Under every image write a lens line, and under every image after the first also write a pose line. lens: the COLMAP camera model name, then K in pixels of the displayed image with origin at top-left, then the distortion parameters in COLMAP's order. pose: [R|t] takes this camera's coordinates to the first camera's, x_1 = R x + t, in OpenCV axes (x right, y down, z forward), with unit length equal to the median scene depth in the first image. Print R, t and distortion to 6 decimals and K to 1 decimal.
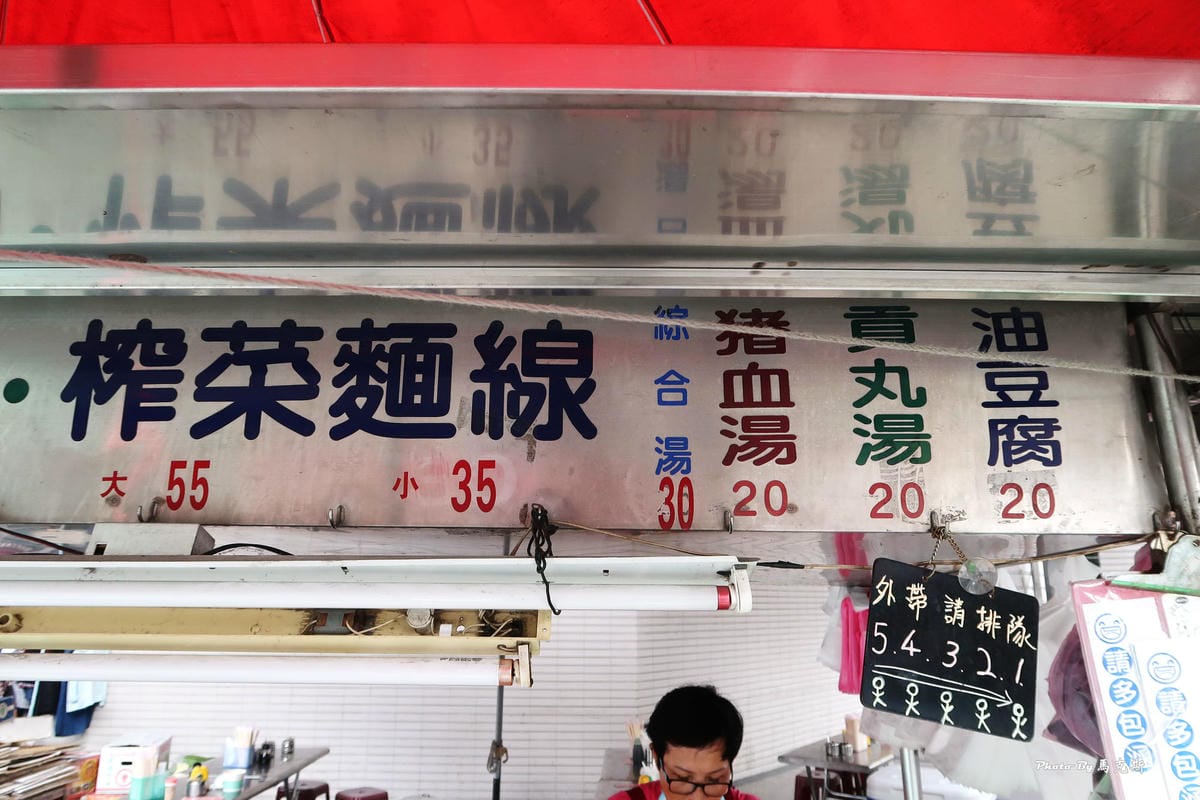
lens RADIAL K [[822.5, 0, 600.0], [0, 822.5, 400.0], [0, 0, 1]] dist [0.000370, 0.002246]
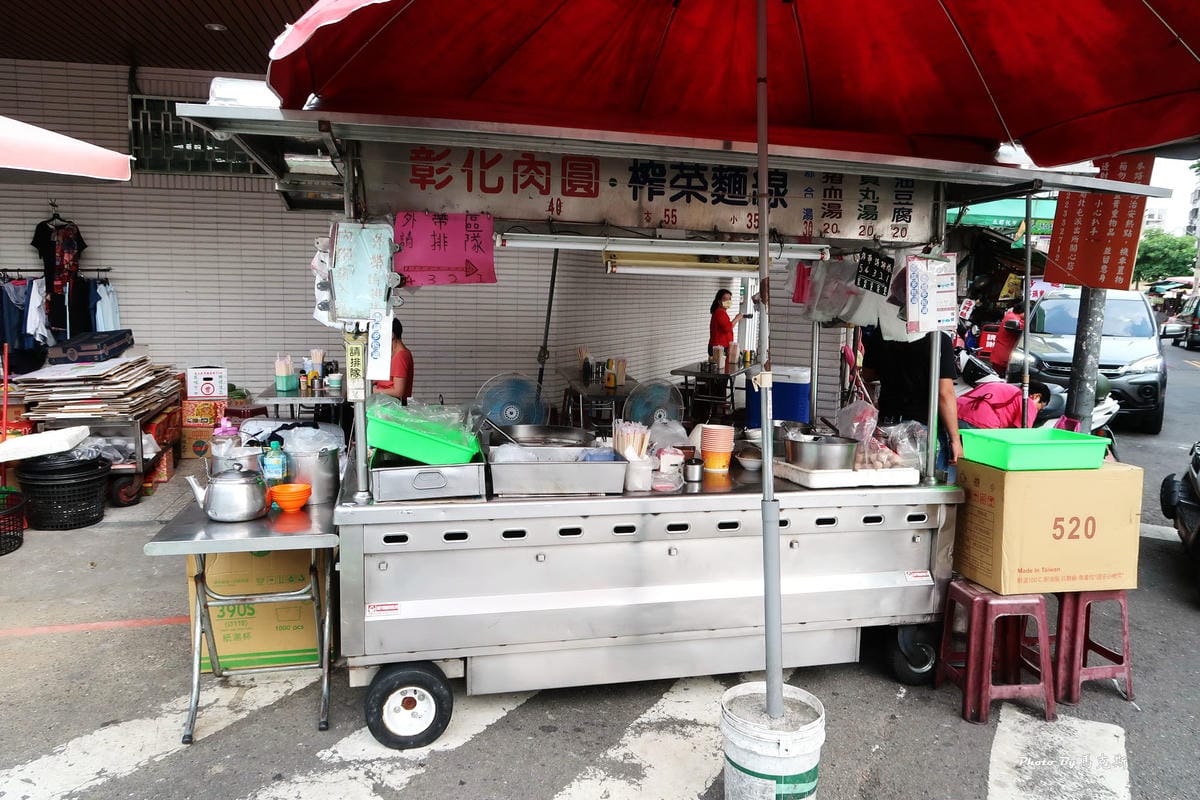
lens RADIAL K [[893.4, 0, 582.6], [0, 893.4, 382.4], [0, 0, 1]] dist [0.001214, 0.001783]
pose [[0.970918, 0.000309, 0.239413, -1.613681], [-0.083273, 0.937996, 0.336495, -0.422640], [-0.224465, -0.346645, 0.910743, -2.259784]]
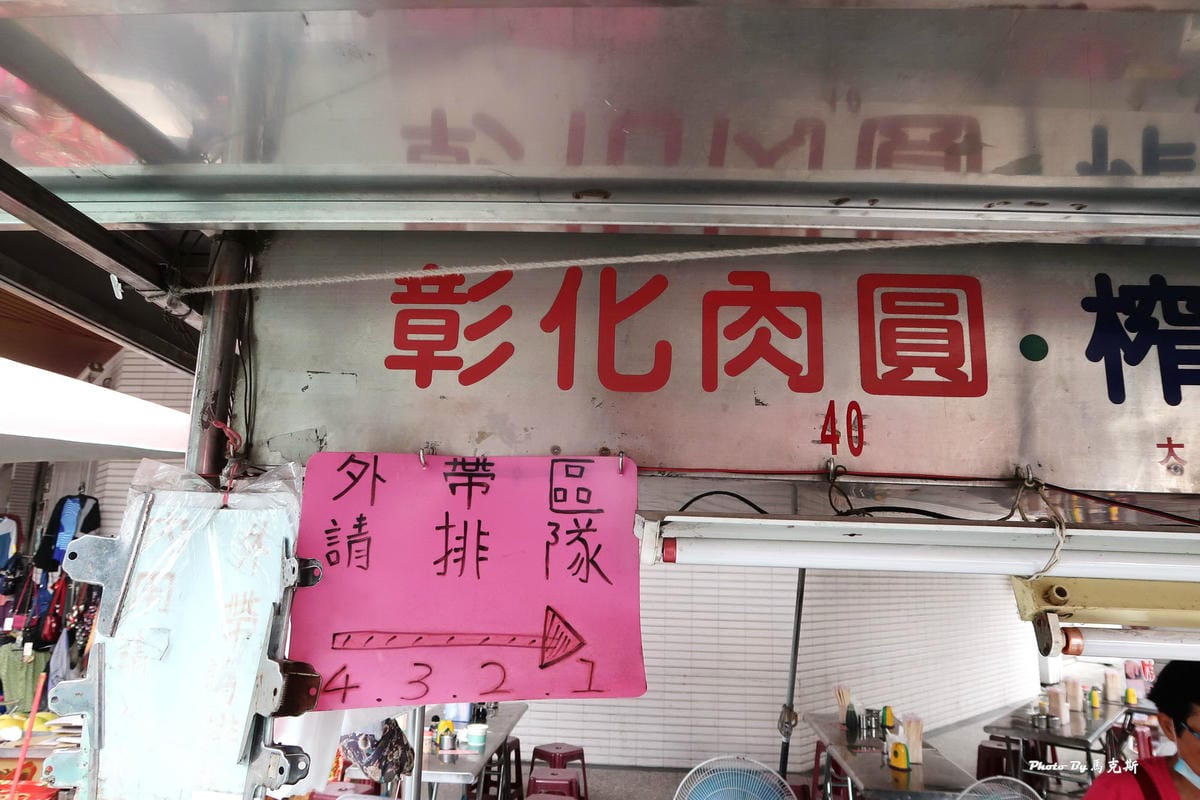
lens RADIAL K [[832.8, 0, 600.0], [0, 832.8, 400.0], [0, 0, 1]] dist [-0.000281, 0.004175]
pose [[0.999554, 0.028053, -0.010226, -1.188865], [-0.027518, 0.998414, 0.049118, 0.014689], [0.011587, -0.048814, 0.998741, 0.046110]]
